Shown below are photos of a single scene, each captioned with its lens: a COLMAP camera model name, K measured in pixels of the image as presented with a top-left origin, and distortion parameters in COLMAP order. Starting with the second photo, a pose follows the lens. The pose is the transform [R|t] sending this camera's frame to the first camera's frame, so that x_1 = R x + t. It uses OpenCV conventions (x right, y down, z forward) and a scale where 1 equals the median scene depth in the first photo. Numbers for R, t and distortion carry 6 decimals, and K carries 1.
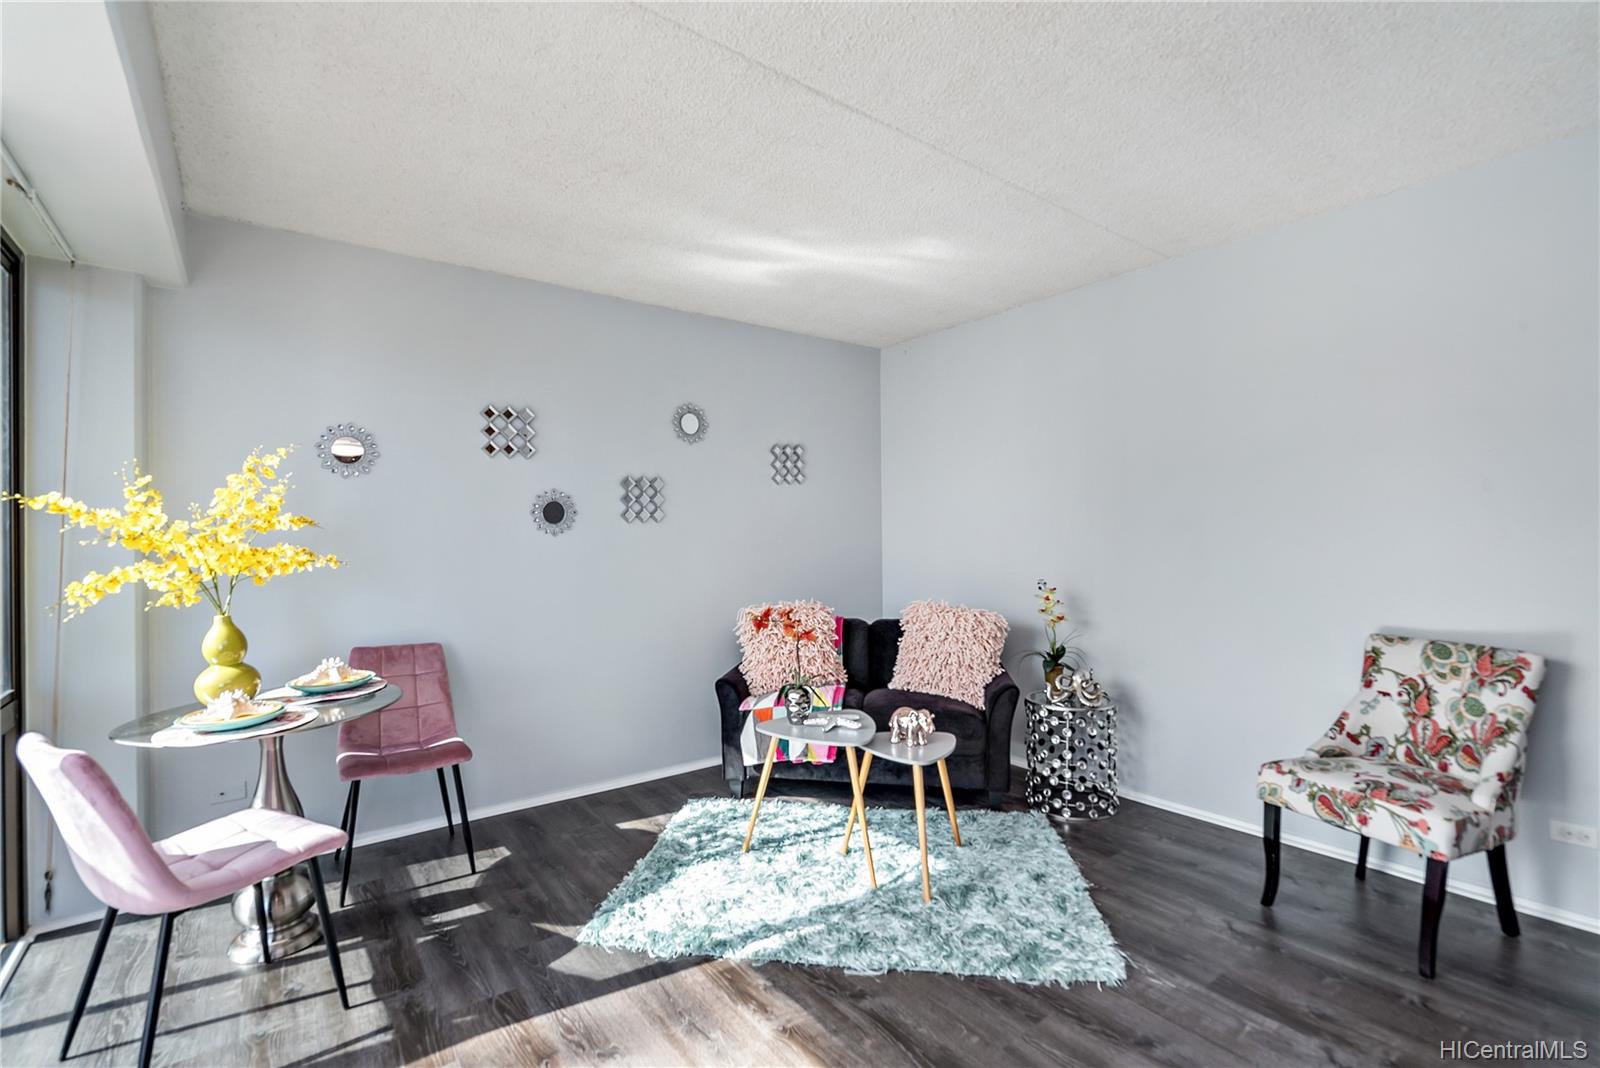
lens RADIAL K [[733.4, 0, 803.5], [0, 733.4, 533.6], [0, 0, 1]] dist [0.002367, 0.000221]
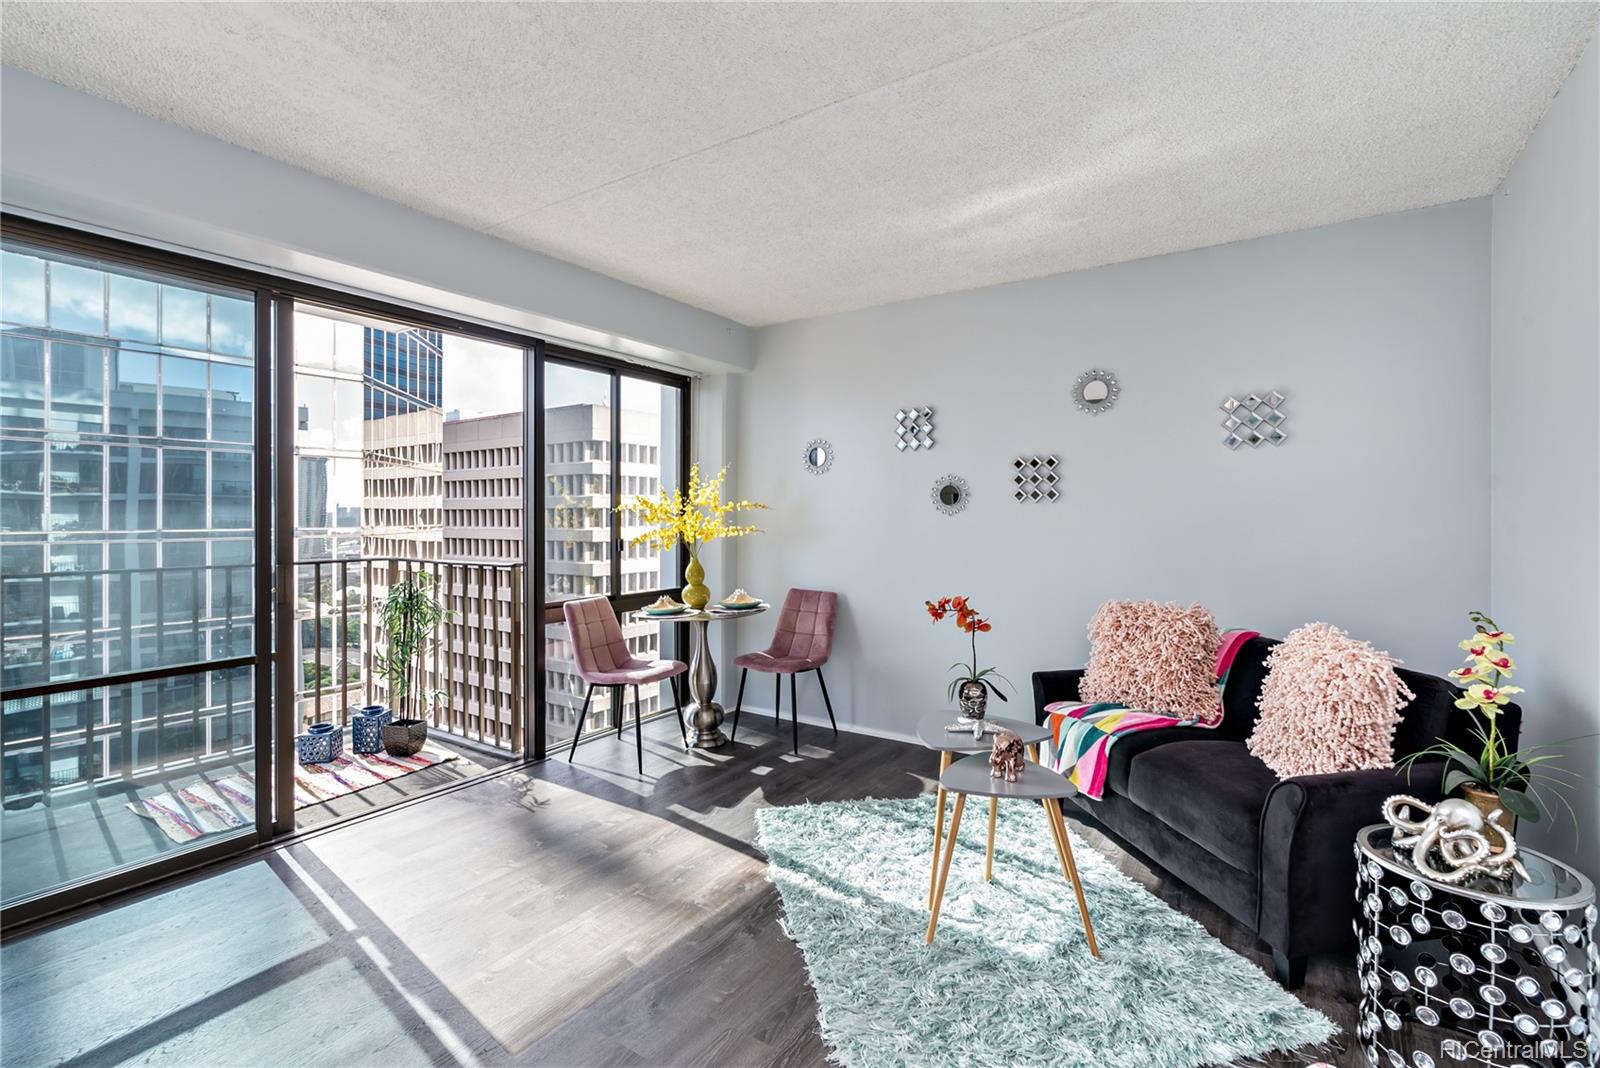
lens RADIAL K [[733.4, 0, 811.2], [0, 733.4, 522.7], [0, 0, 1]] dist [0.002367, 0.000221]
pose [[0.332958, 0.020136, -0.942726, 0.699202], [-0.003199, 0.999790, 0.020225, -0.008334], [0.942936, -0.003719, 0.332953, 0.448300]]
